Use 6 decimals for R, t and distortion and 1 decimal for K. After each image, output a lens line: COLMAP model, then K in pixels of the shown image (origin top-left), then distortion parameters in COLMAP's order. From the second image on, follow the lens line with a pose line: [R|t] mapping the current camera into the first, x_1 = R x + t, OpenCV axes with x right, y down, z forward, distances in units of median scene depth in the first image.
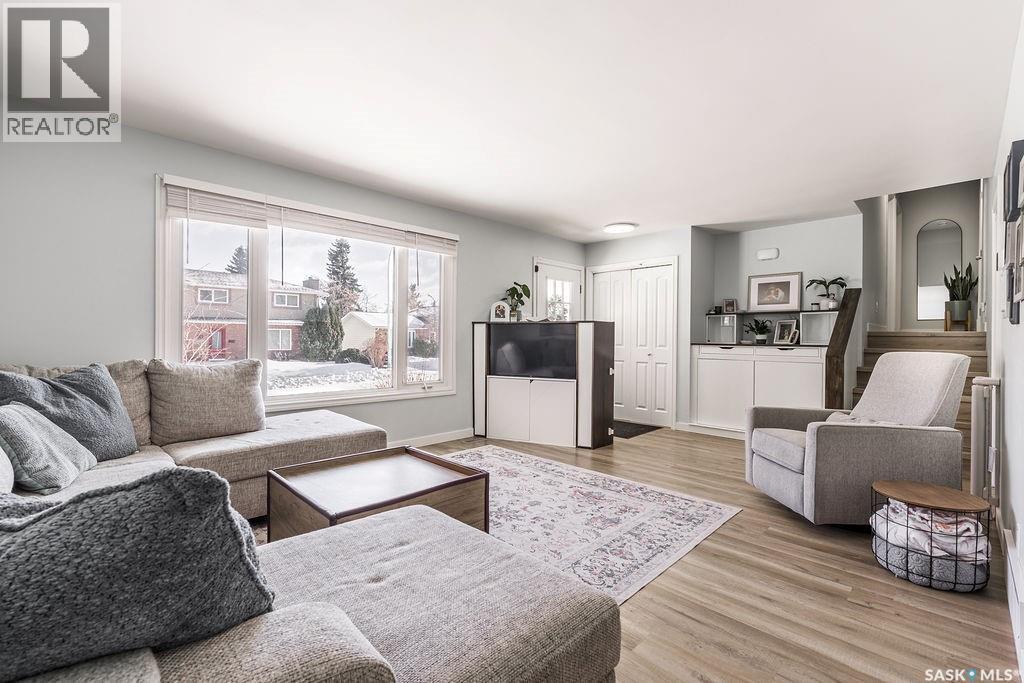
lens RADIAL K [[450.7, 0, 509.5], [0, 450.7, 340.8], [0, 0, 1]] dist [-0.003556, -0.000499]
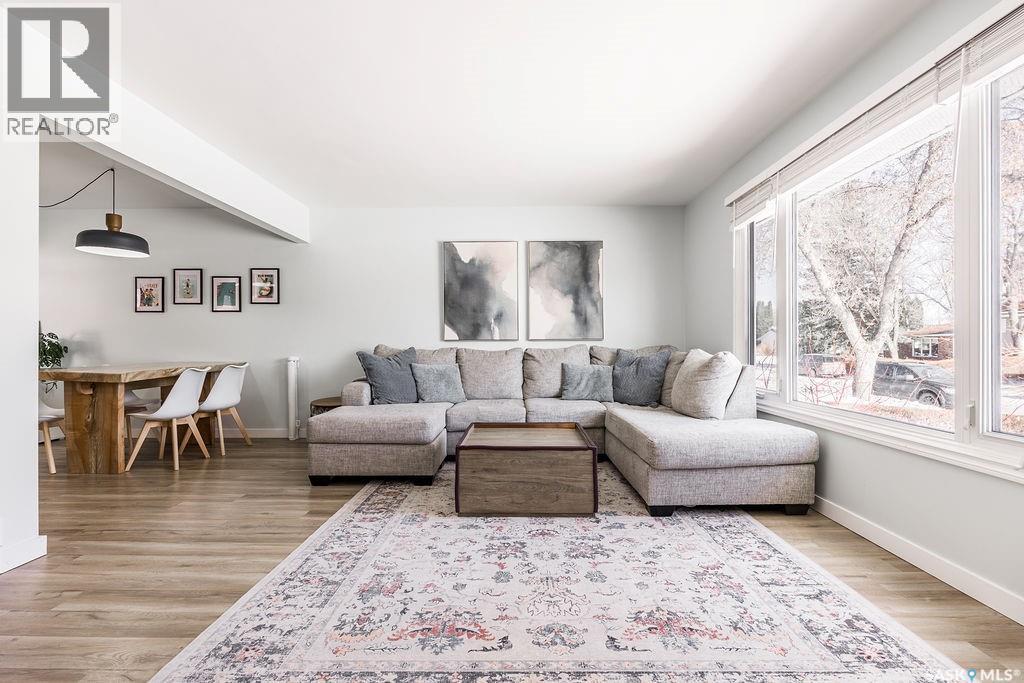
lens RADIAL K [[450.7, 0, 516.1], [0, 450.7, 345.4], [0, 0, 1]] dist [-0.003556, -0.000499]
pose [[-0.704428, -0.007385, -0.709737, 0.476578], [-0.007638, 0.999967, -0.002824, 0.033910], [0.709735, 0.003431, -0.704461, 1.403206]]
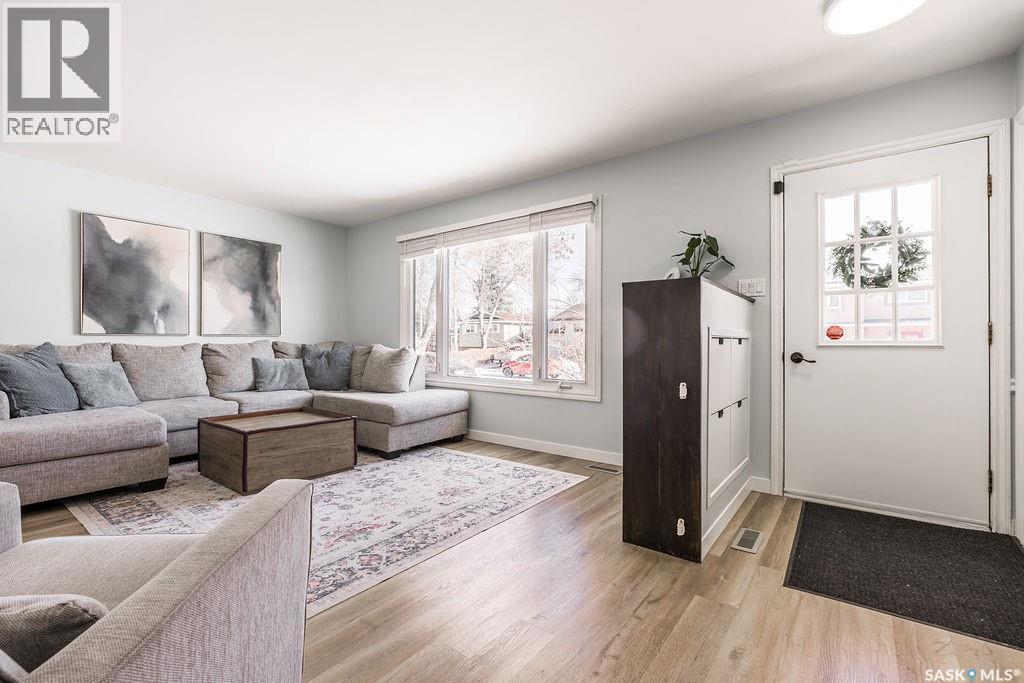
lens RADIAL K [[450.7, 0, 510.5], [0, 450.7, 340.9], [0, 0, 1]] dist [-0.003556, -0.000499]
pose [[0.135082, -0.008385, -0.990799, 0.946528], [-0.007085, 0.999930, -0.009428, 0.036897], [0.990809, 0.008294, 0.135013, 1.153112]]
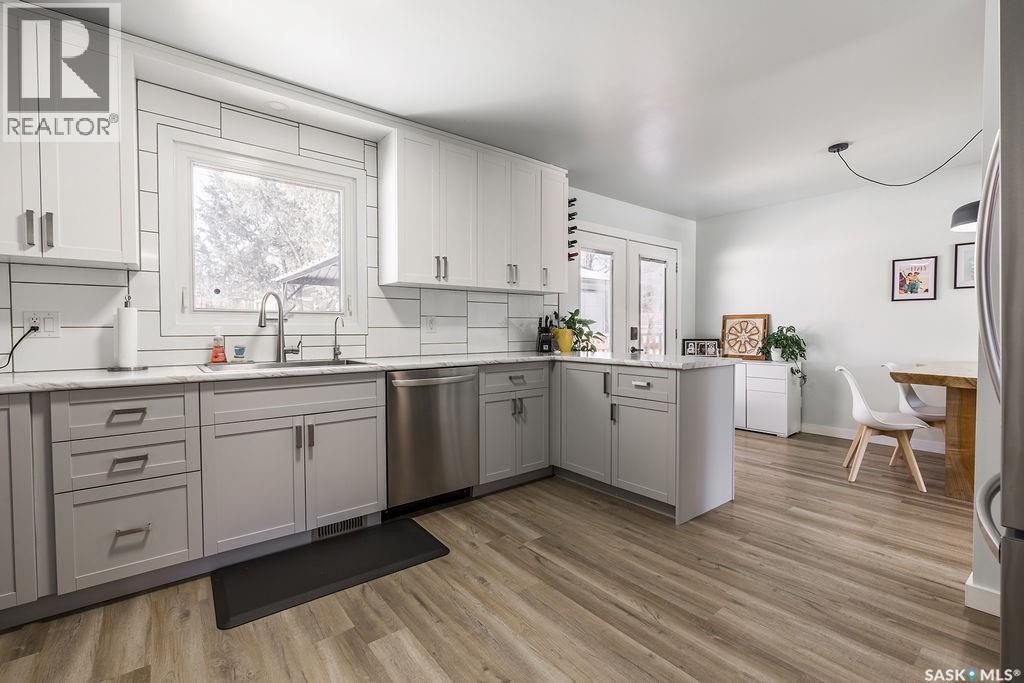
lens RADIAL K [[450.7, 0, 514.7], [0, 450.7, 340.3], [0, 0, 1]] dist [-0.003556, -0.000499]
pose [[-0.994521, -0.007429, 0.104270, 1.284271], [-0.004272, 0.999527, 0.030466, 0.005784], [-0.104447, 0.029854, -0.994082, 0.832711]]
